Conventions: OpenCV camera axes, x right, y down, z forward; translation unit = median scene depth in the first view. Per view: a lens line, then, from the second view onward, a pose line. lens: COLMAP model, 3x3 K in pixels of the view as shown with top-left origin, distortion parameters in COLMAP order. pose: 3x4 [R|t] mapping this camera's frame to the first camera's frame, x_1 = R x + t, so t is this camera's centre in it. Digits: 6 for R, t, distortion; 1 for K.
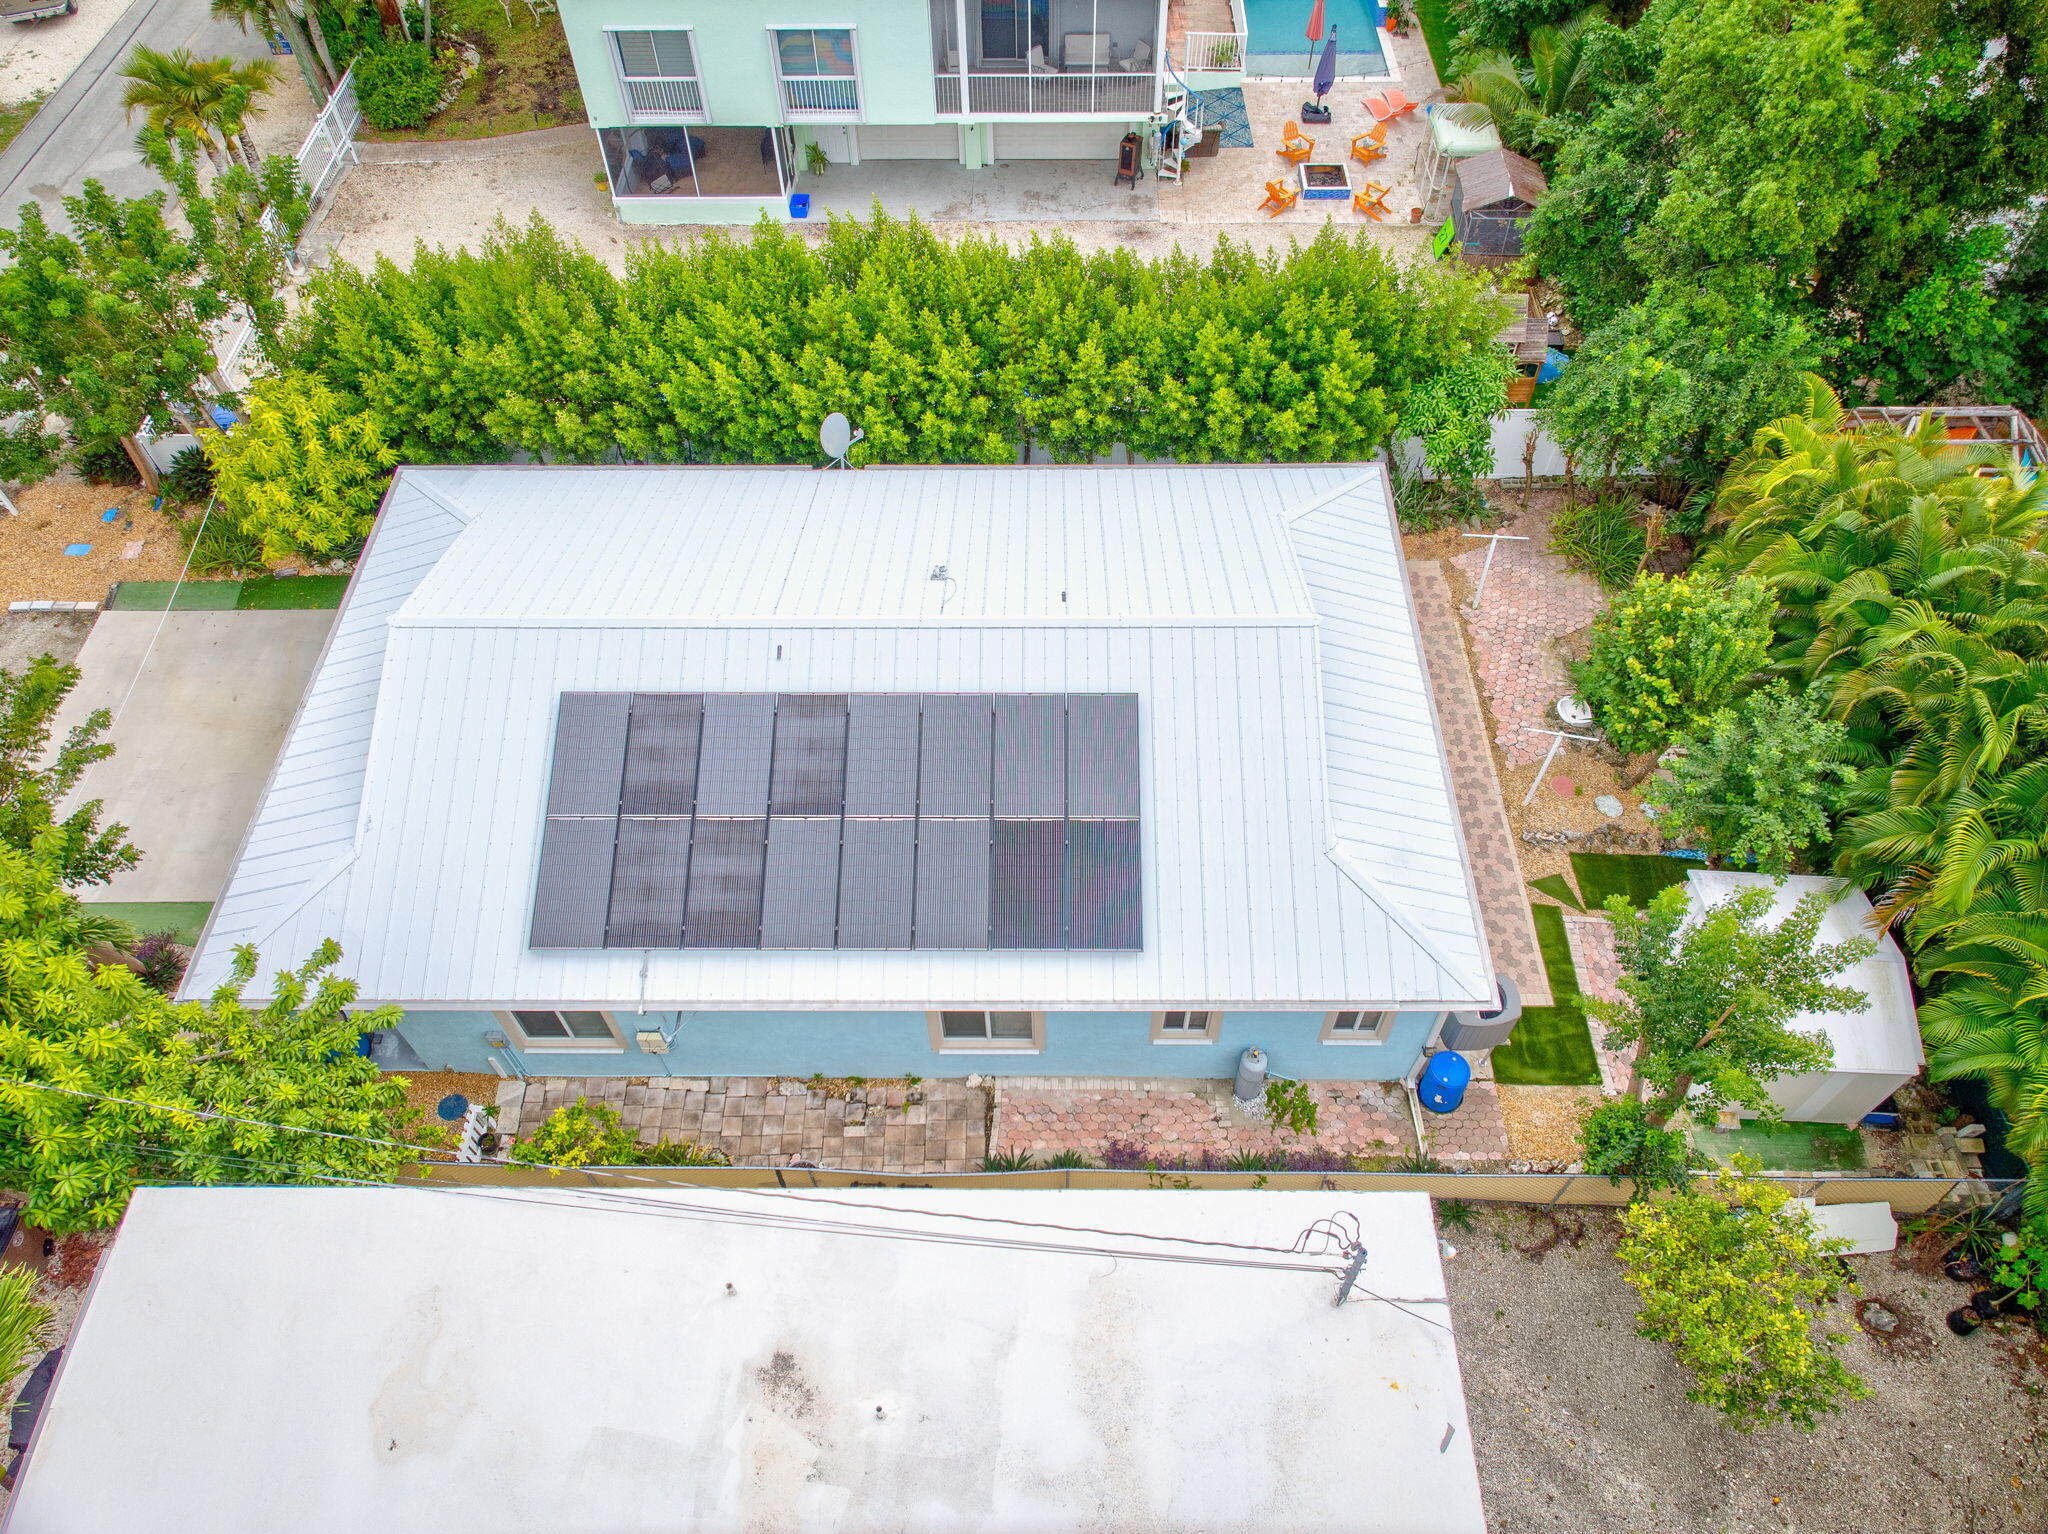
lens RADIAL K [[1419.0, 0, 1031.0], [0, 1419.0, 753.7], [0, 0, 1]] dist [0.012676, -0.017094]
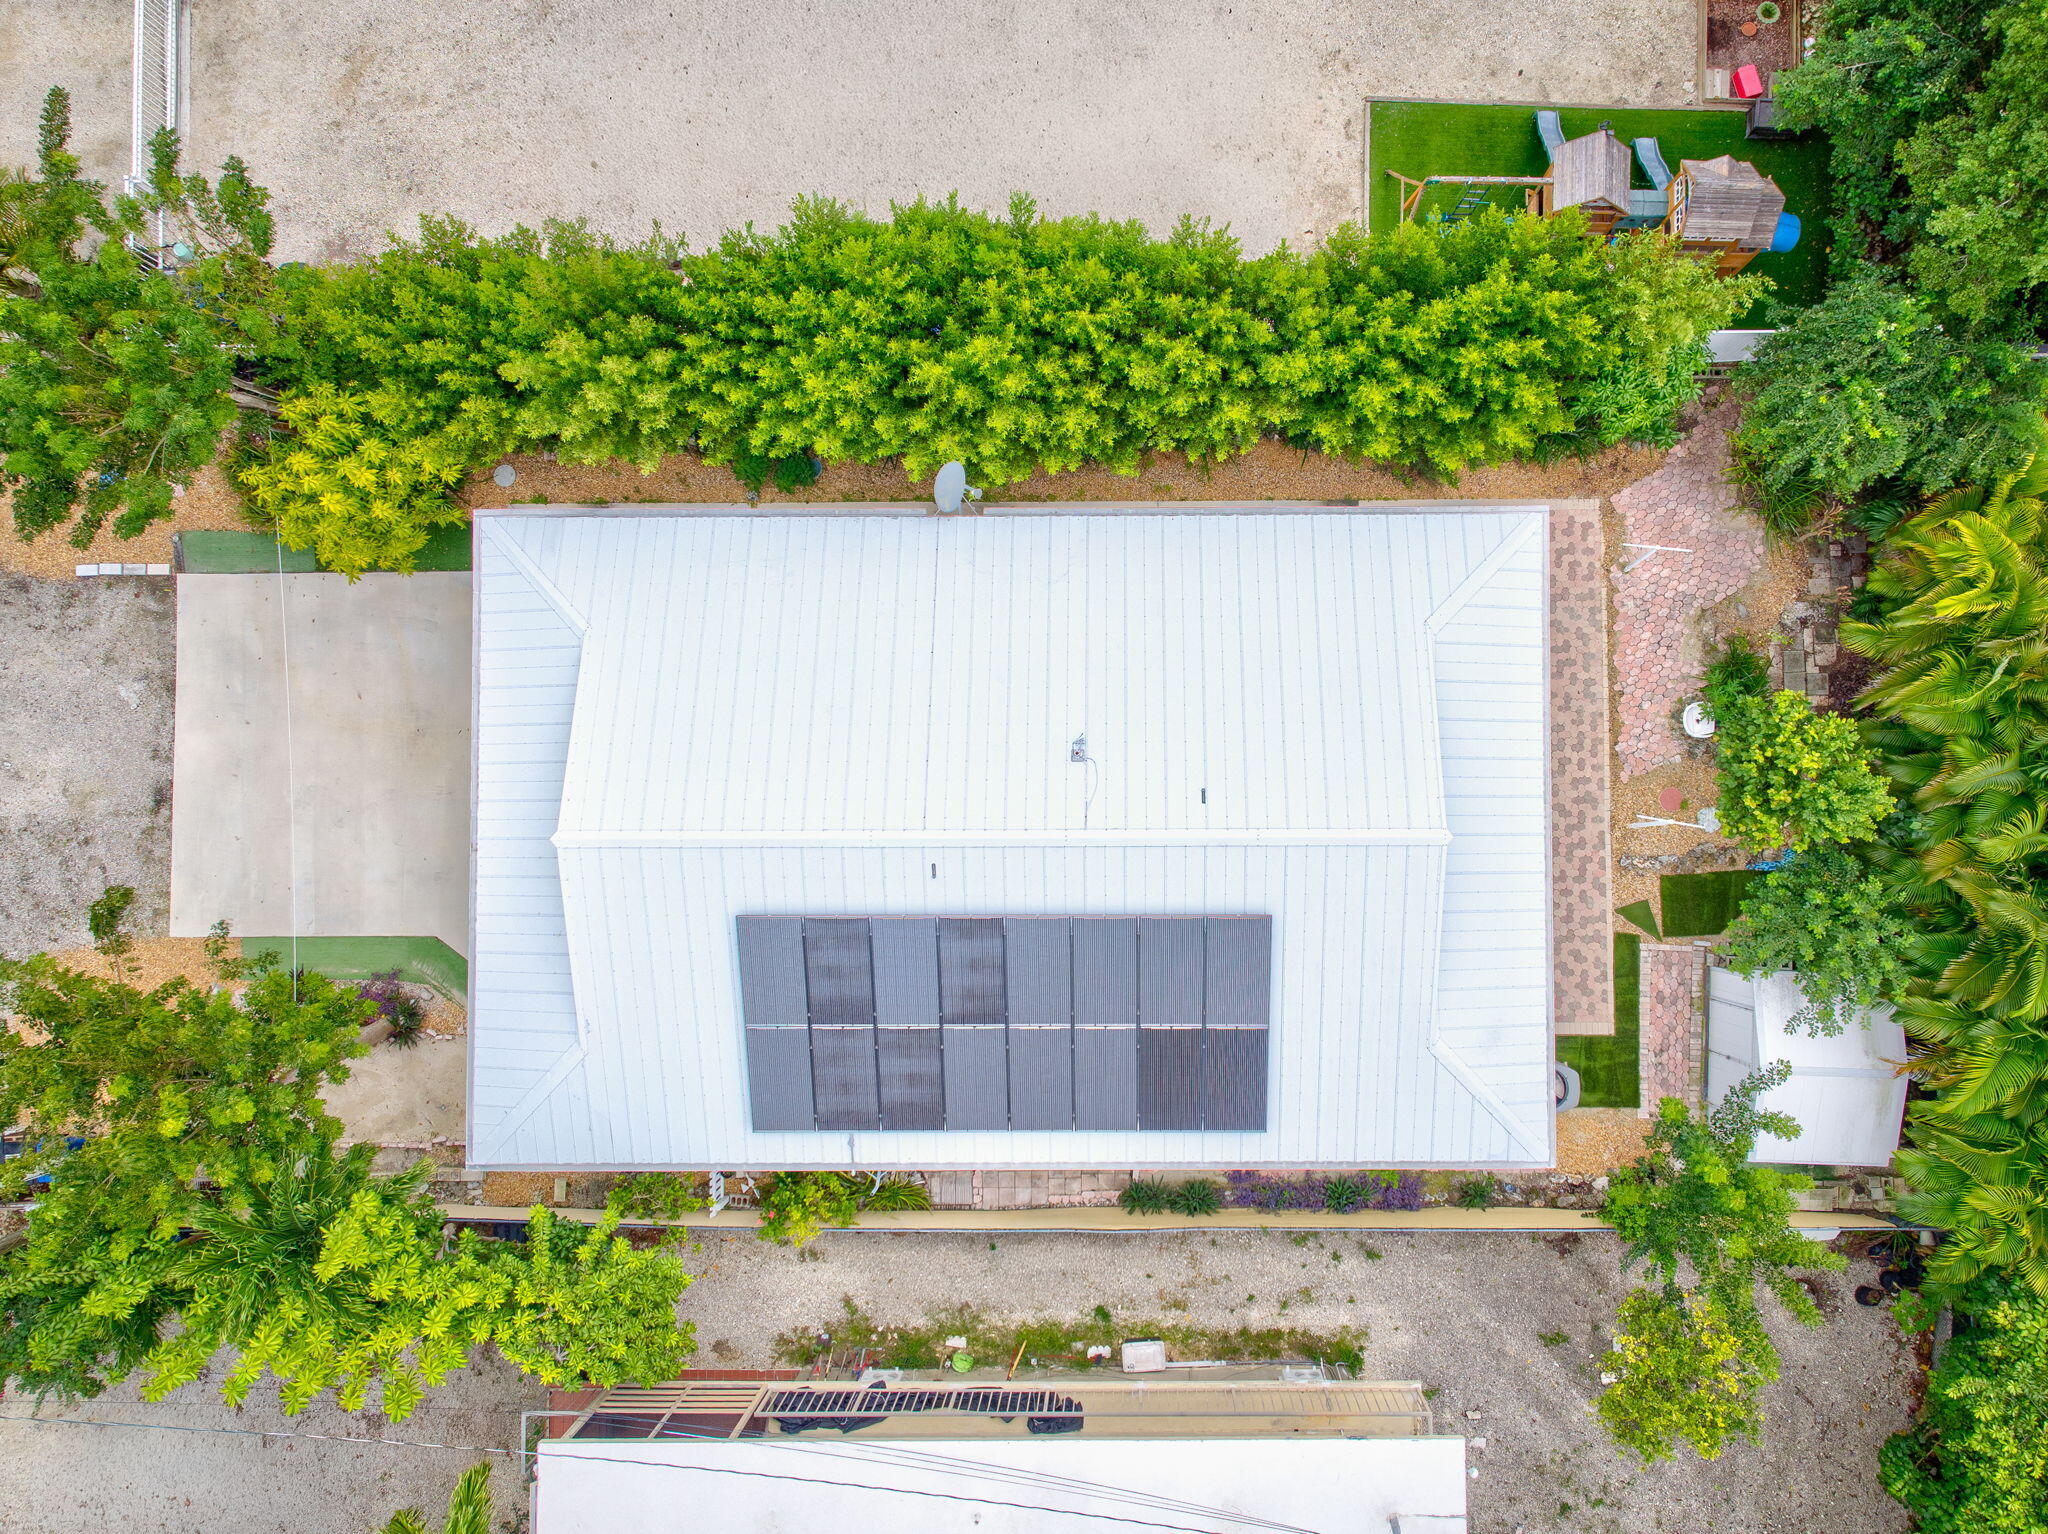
lens RADIAL K [[1538.1, 0, 1130.2], [0, 1538.1, 794.9], [0, 0, 1]] dist [0.006885, 0.000567]
pose [[0.999929, -0.010012, 0.006477, -0.032710], [0.004324, 0.810631, 0.585542, -0.668871], [-0.011113, -0.585472, 0.810616, 0.088665]]
